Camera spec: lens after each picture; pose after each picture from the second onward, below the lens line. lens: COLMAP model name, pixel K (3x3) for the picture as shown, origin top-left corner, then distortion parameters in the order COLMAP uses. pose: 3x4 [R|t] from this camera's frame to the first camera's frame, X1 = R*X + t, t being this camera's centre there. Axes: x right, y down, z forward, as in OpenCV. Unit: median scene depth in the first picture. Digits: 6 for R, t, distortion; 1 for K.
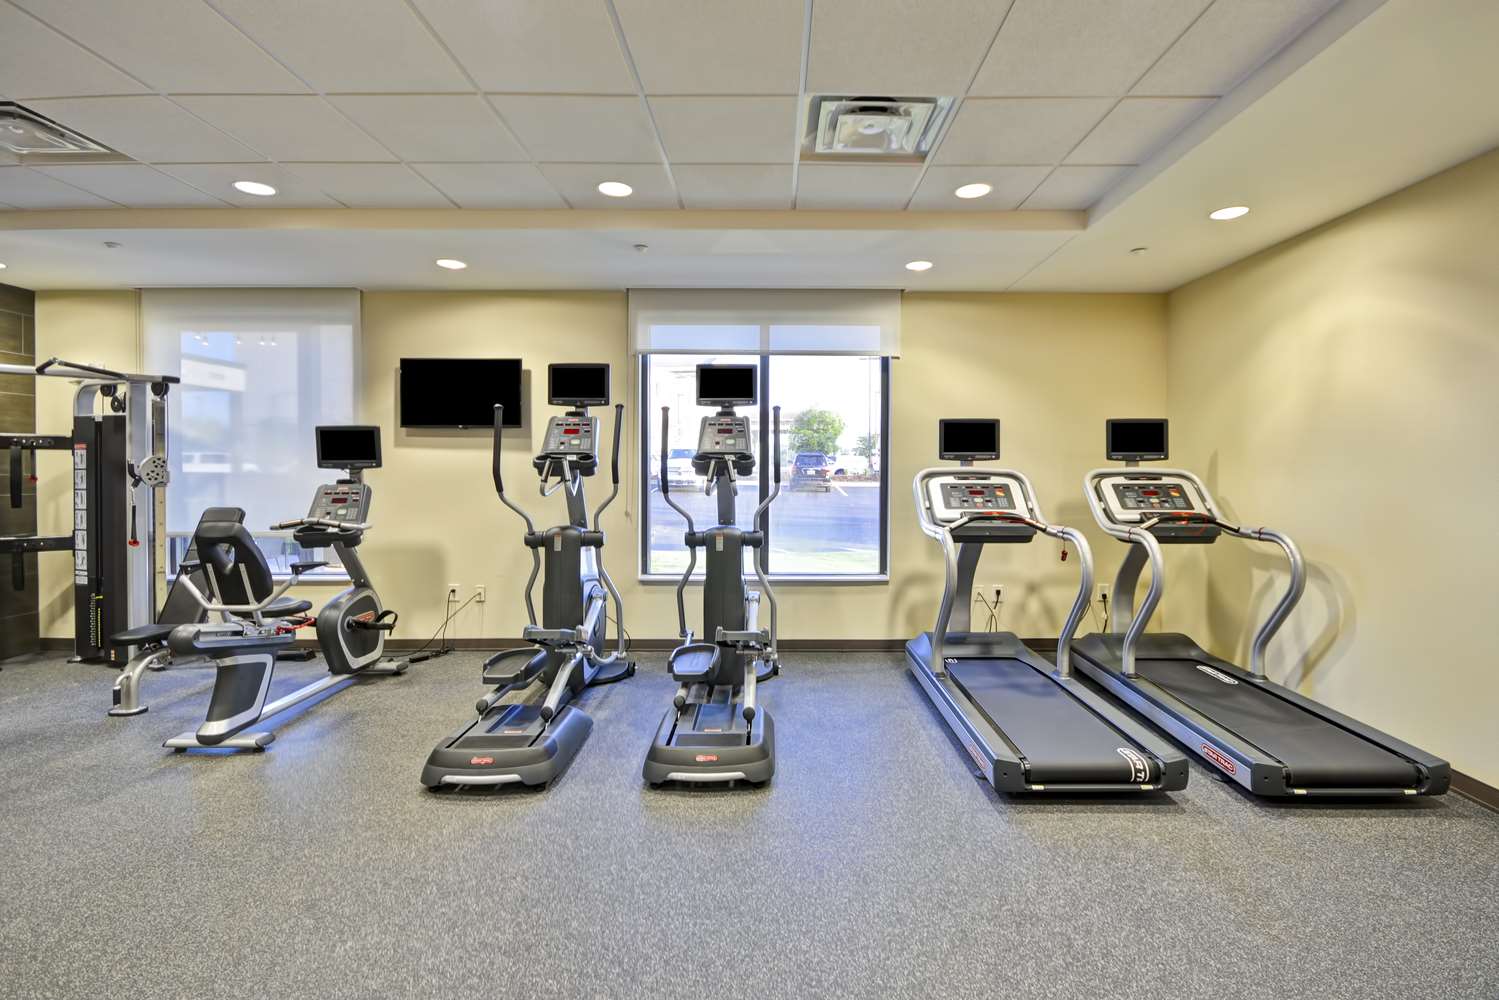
lens RADIAL K [[725.0, 0, 781.7], [0, 725.0, 483.9], [0, 0, 1]] dist [-0.024721, -0.000399]
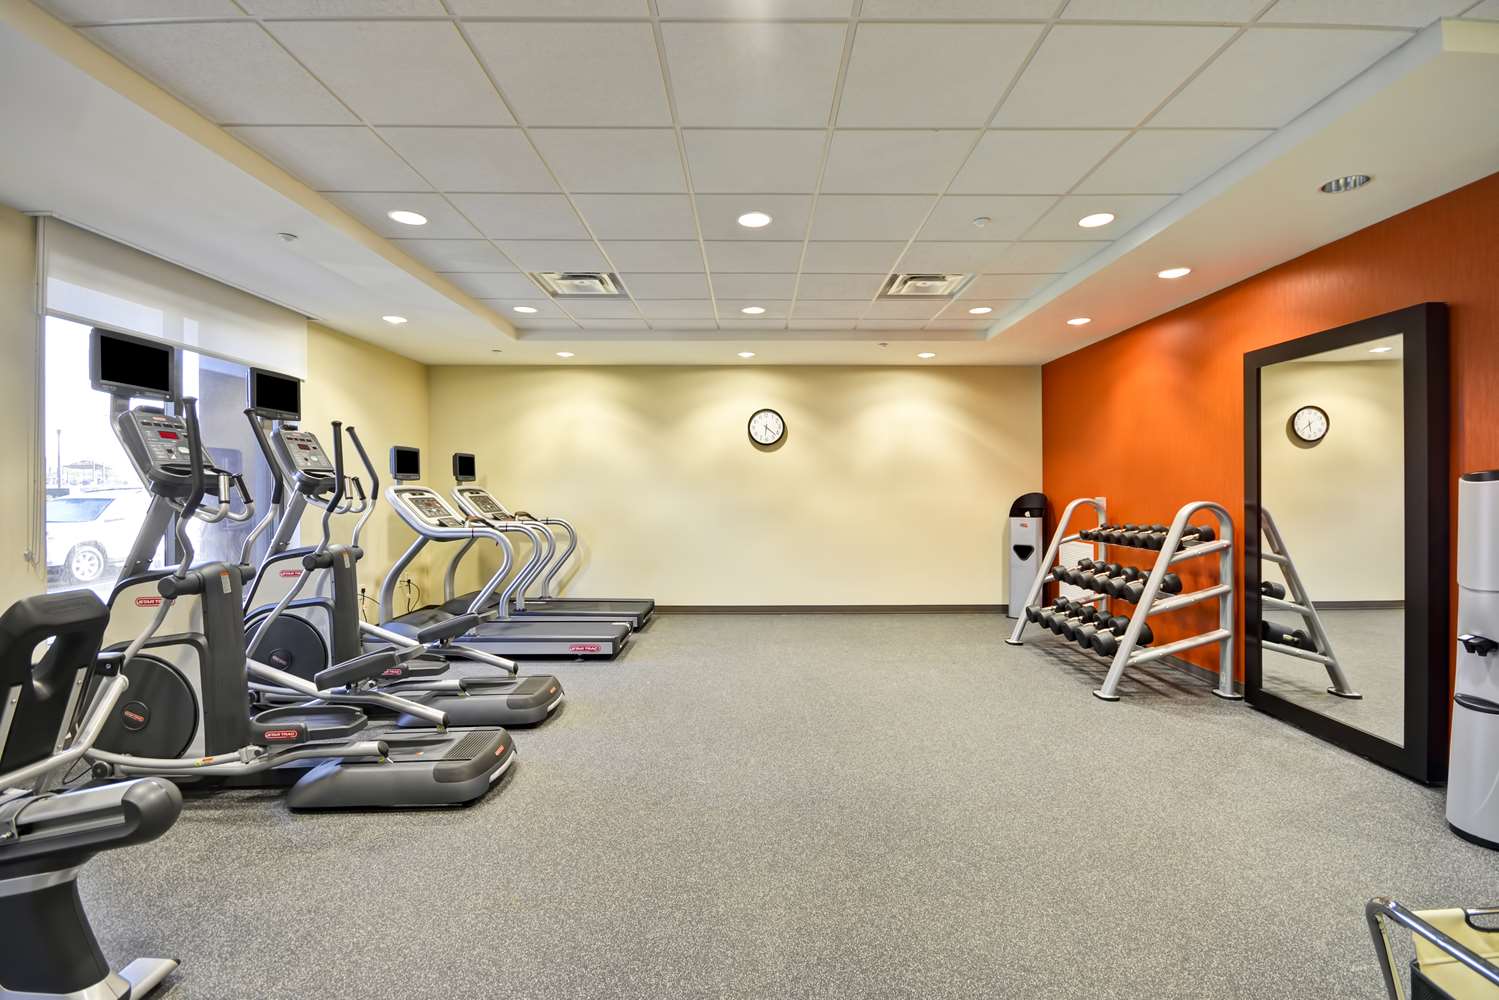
lens RADIAL K [[697.1, 0, 749.5], [0, 697.1, 500.0], [0, 0, 1]] dist [-0.003395, -0.000501]
pose [[-0.008464, -0.020298, 0.999758, -0.914067], [0.015113, 0.999677, 0.020425, -0.012206], [-0.999850, 0.015283, -0.008154, 0.384475]]
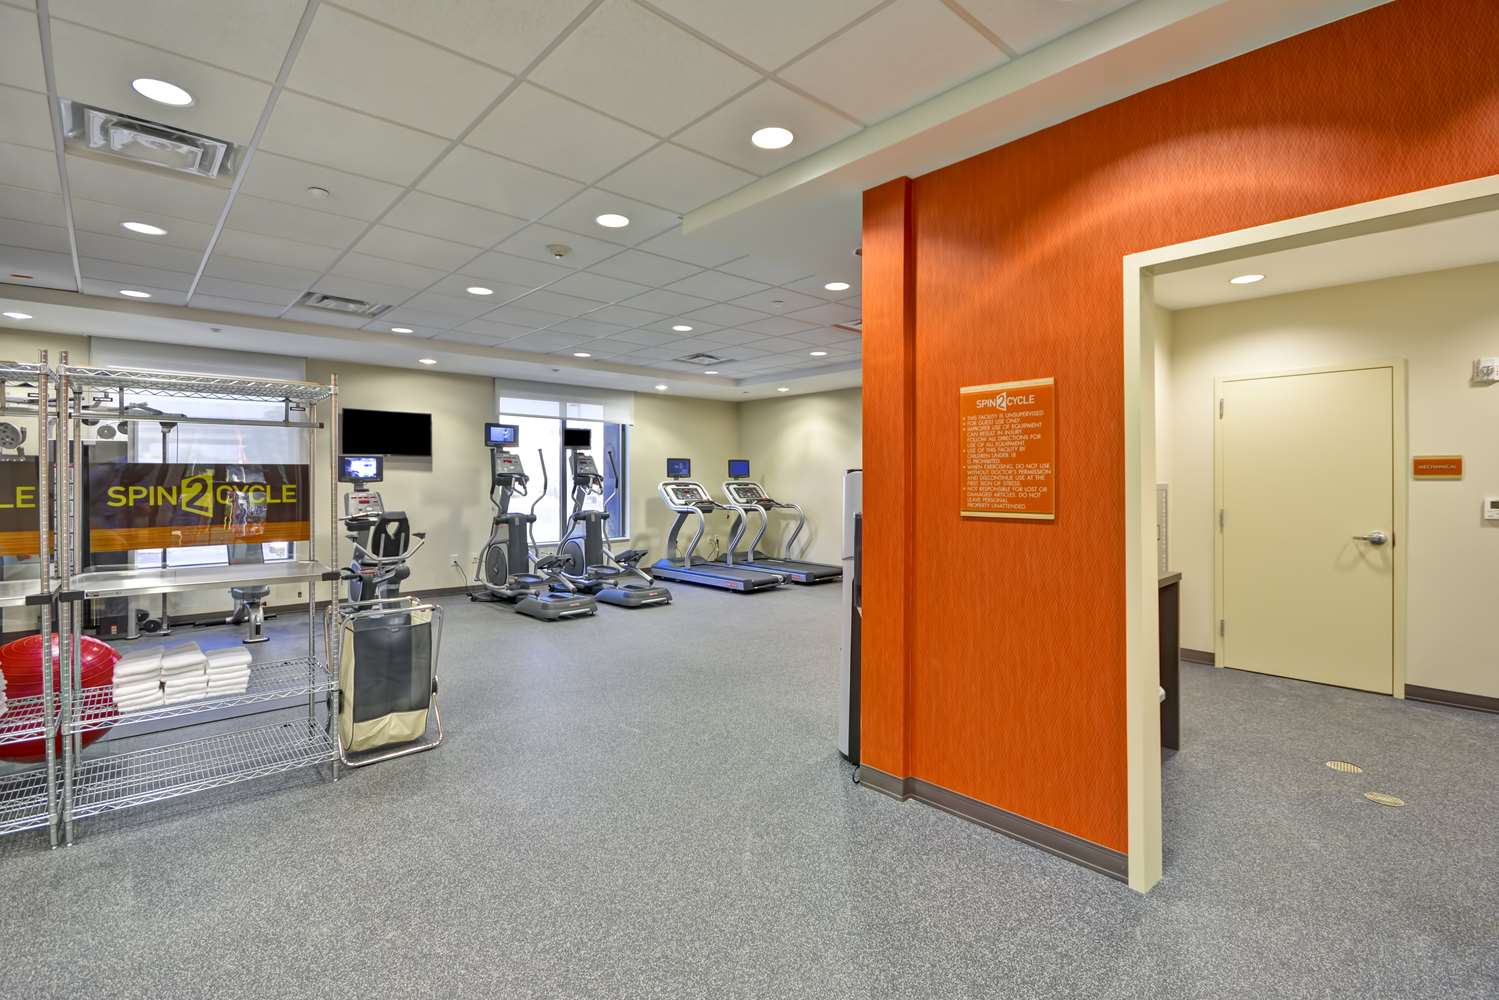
lens RADIAL K [[697.1, 0, 749.5], [0, 697.1, 500.0], [0, 0, 1]] dist [-0.003395, -0.000501]
pose [[0.752115, -0.021099, 0.658695, -0.915569], [0.014390, 0.999775, 0.015593, 0.005126], [-0.658875, -0.002249, 0.752249, -0.686392]]
